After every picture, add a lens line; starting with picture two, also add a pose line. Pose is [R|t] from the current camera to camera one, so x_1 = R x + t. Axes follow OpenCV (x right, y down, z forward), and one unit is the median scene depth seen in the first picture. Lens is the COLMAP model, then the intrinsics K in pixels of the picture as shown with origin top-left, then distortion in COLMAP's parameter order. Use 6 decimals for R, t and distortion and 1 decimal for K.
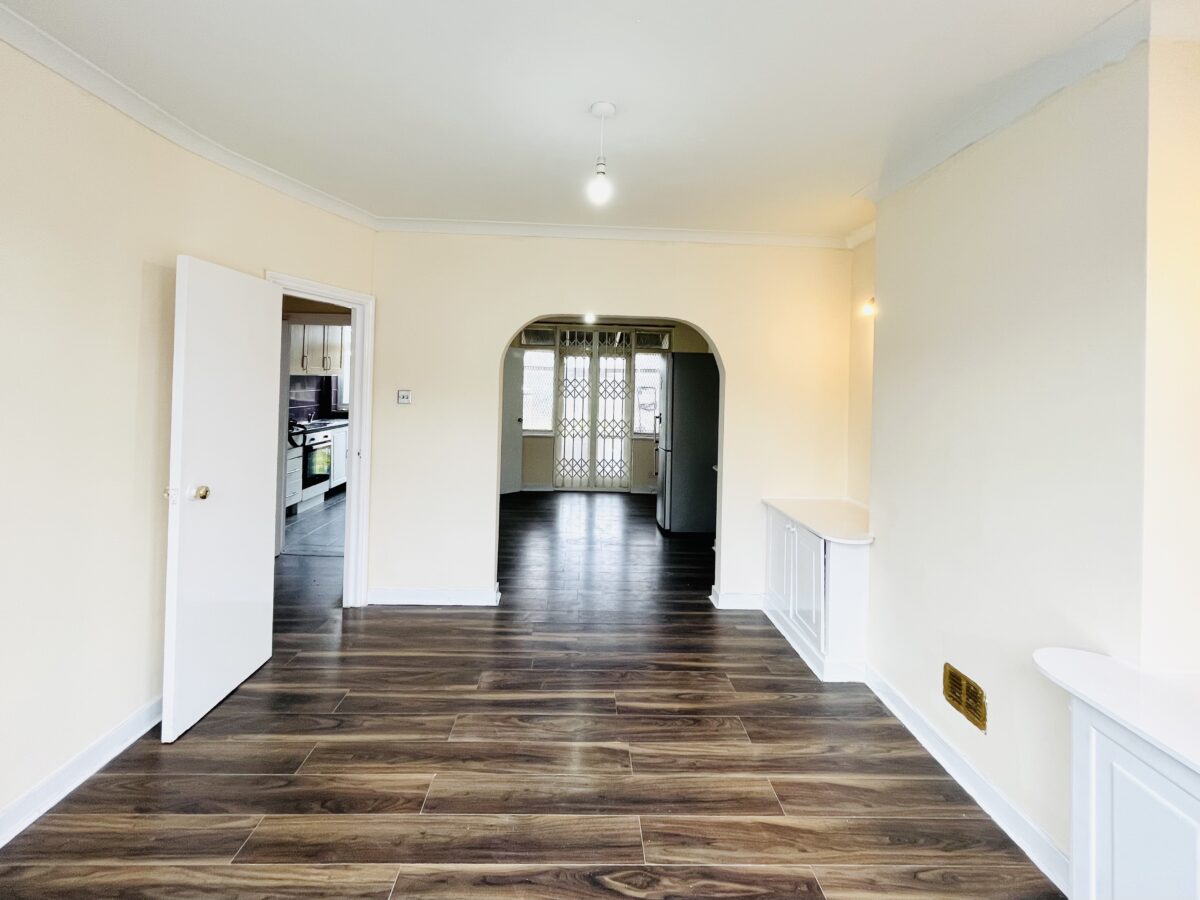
lens RADIAL K [[486.0, 0, 600.6], [0, 486.0, 449.6], [0, 0, 1]] dist [-0.000291, -0.000407]
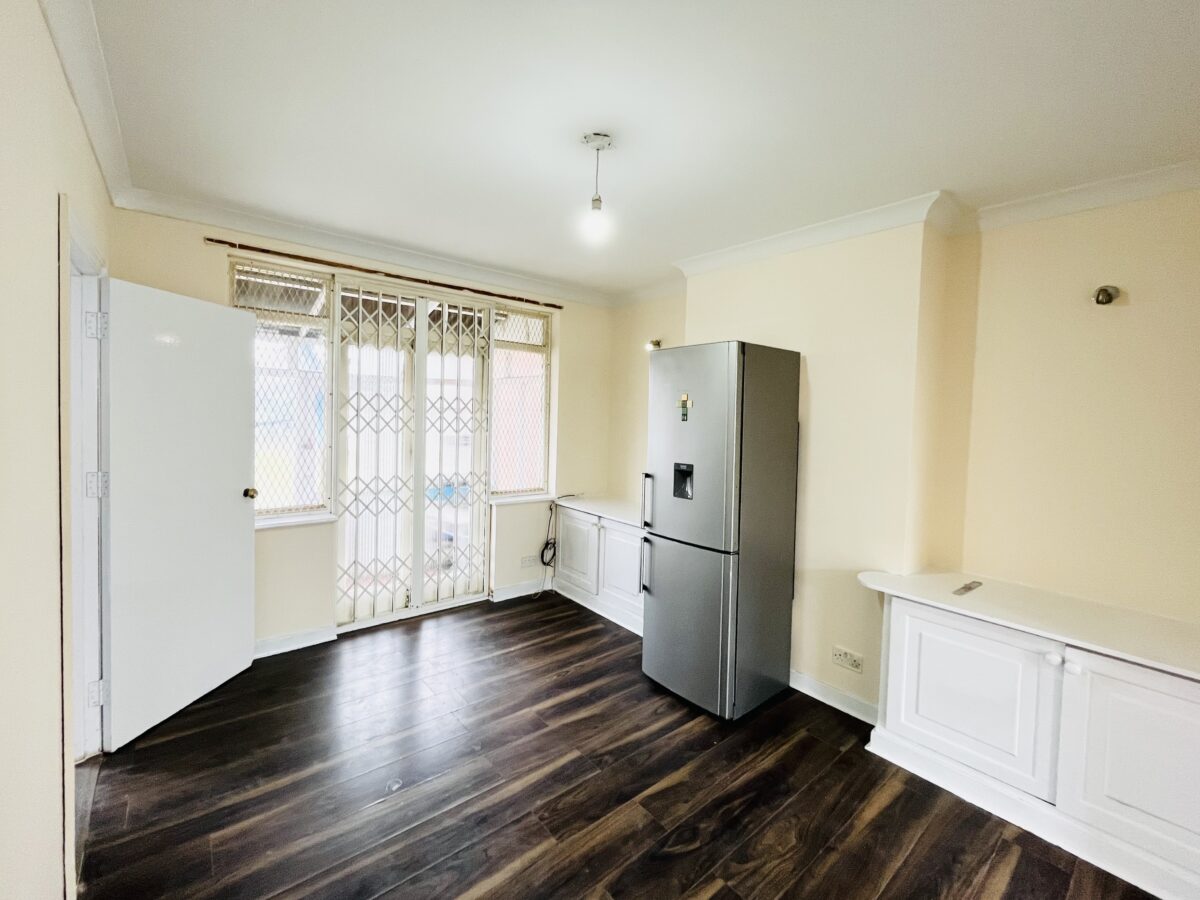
lens RADIAL K [[495.1, 0, 599.5], [0, 495.1, 430.2], [0, 0, 1]] dist [-0.000283, -0.000106]
pose [[0.787964, -0.020190, 0.615391, -0.181750], [0.062037, 0.996980, -0.046725, -0.072188], [-0.612589, 0.074994, 0.786836, 0.475103]]
